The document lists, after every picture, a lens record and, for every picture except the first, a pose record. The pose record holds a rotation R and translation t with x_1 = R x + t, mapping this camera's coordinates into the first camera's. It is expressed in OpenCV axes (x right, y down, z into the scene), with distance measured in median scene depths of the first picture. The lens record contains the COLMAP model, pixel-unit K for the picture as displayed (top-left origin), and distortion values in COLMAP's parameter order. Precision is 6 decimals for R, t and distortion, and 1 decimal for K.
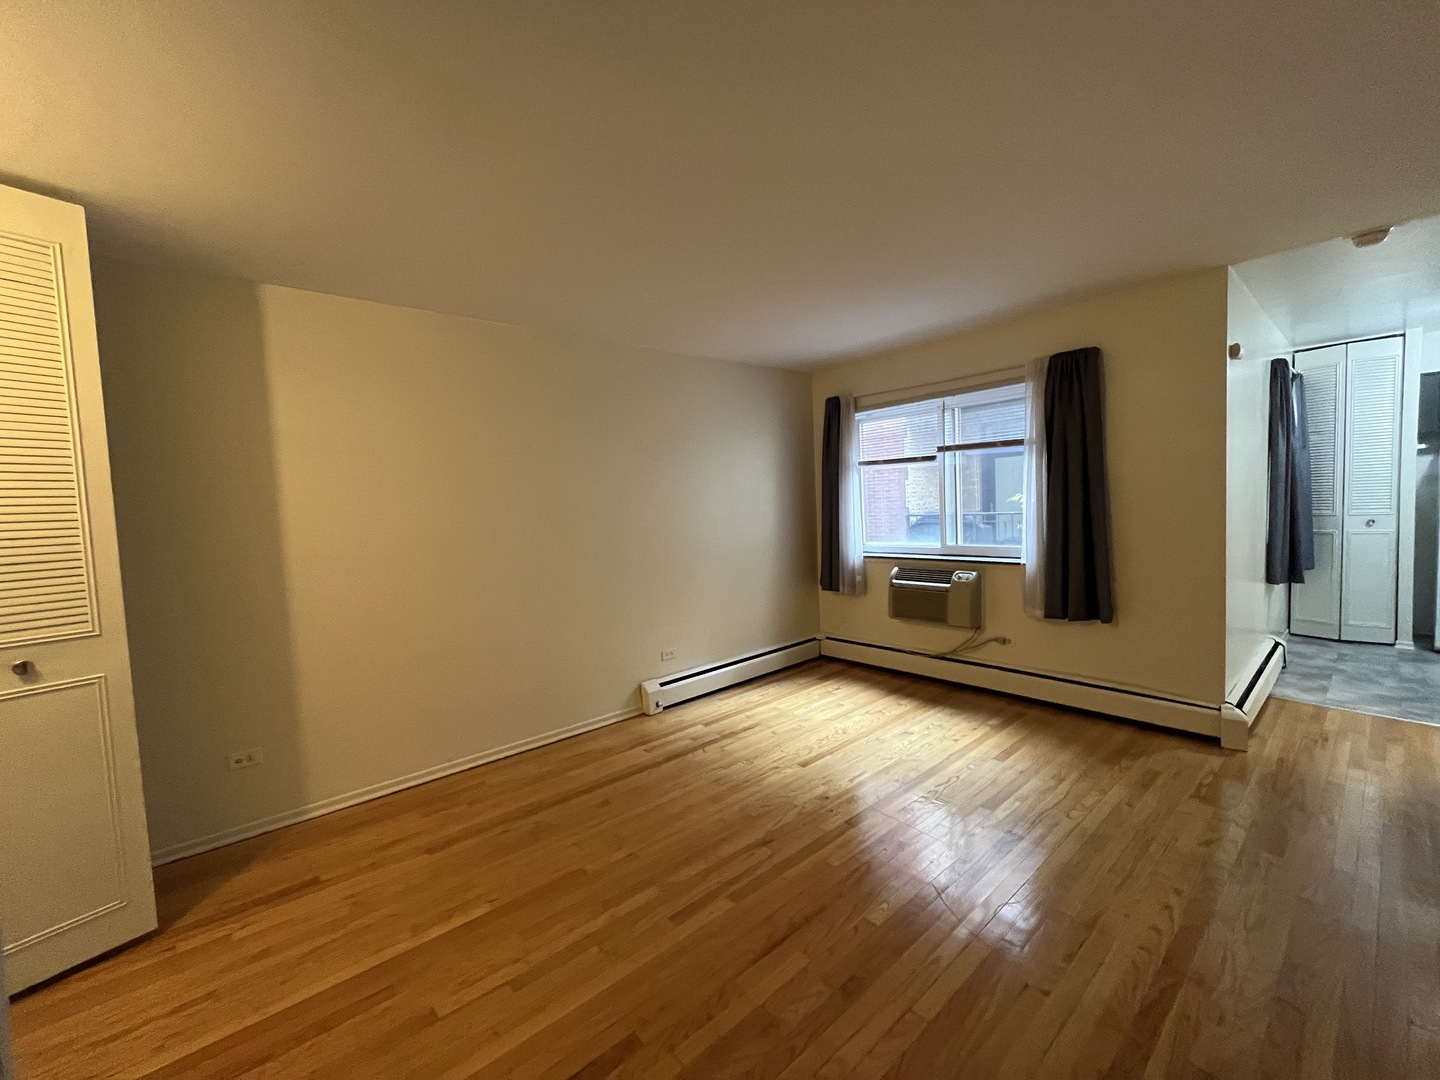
lens RADIAL K [[579.2, 0, 720.0], [0, 579.2, 540.0], [0, 0, 1]] dist [-0.001869, 0.000012]
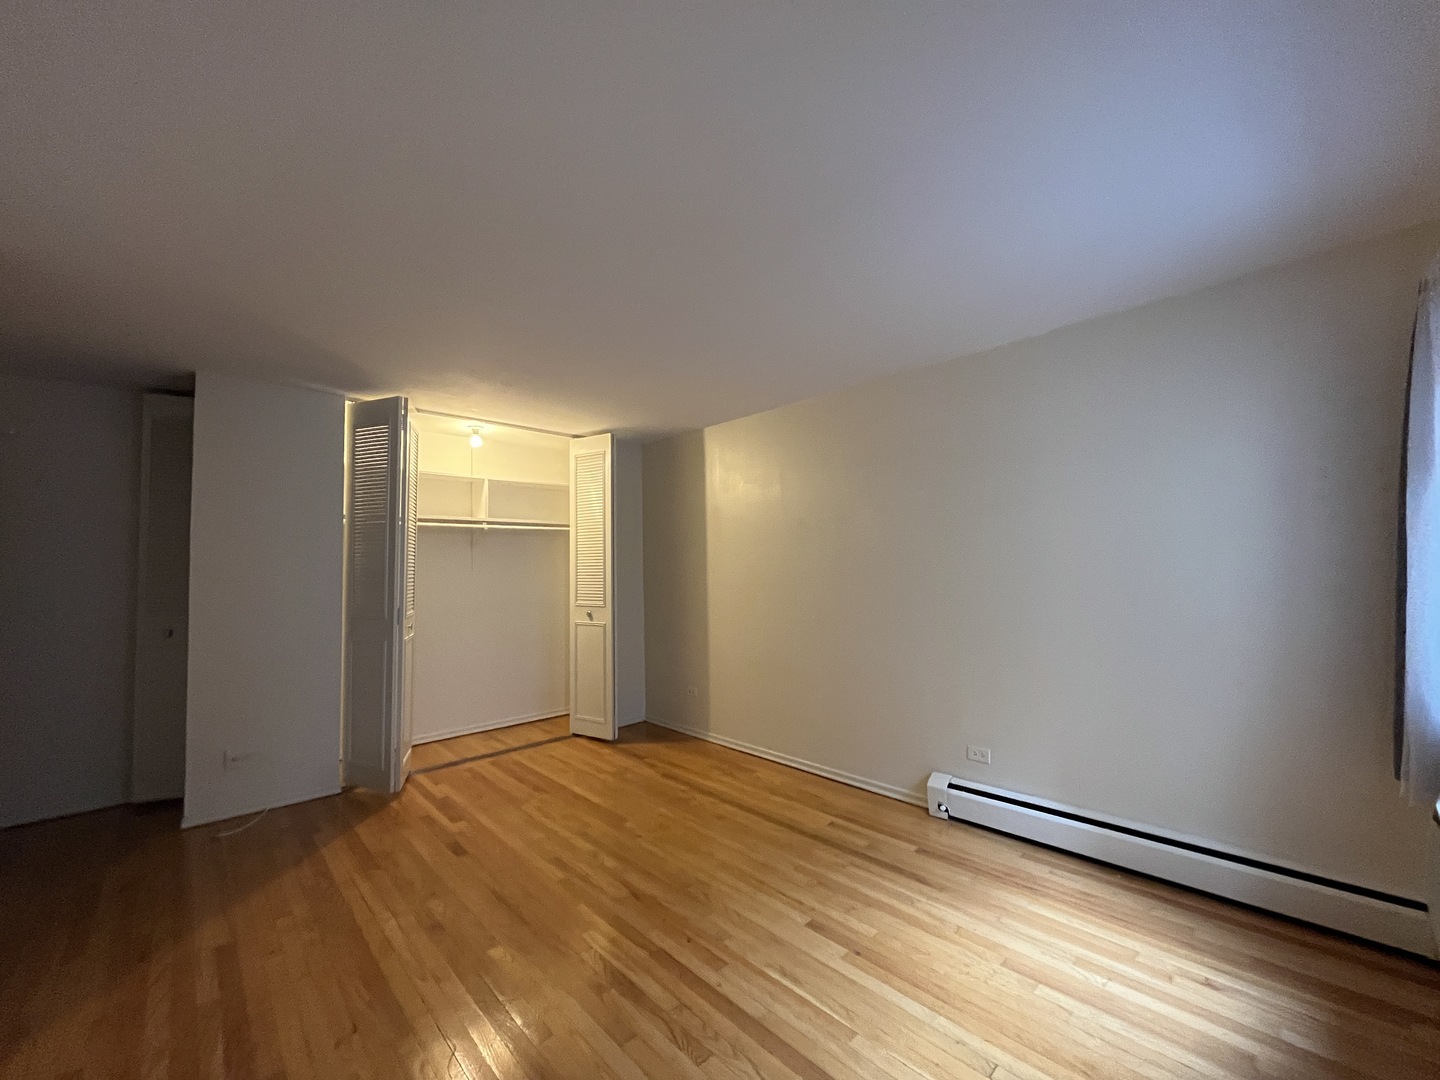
lens RADIAL K [[579.2, 0, 720.0], [0, 579.2, 540.0], [0, 0, 1]] dist [-0.001869, 0.000012]
pose [[0.047464, -0.004911, -0.998861, 1.158033], [-0.046157, 0.998909, -0.007104, -0.102452], [0.997806, 0.046441, 0.047185, 1.126880]]
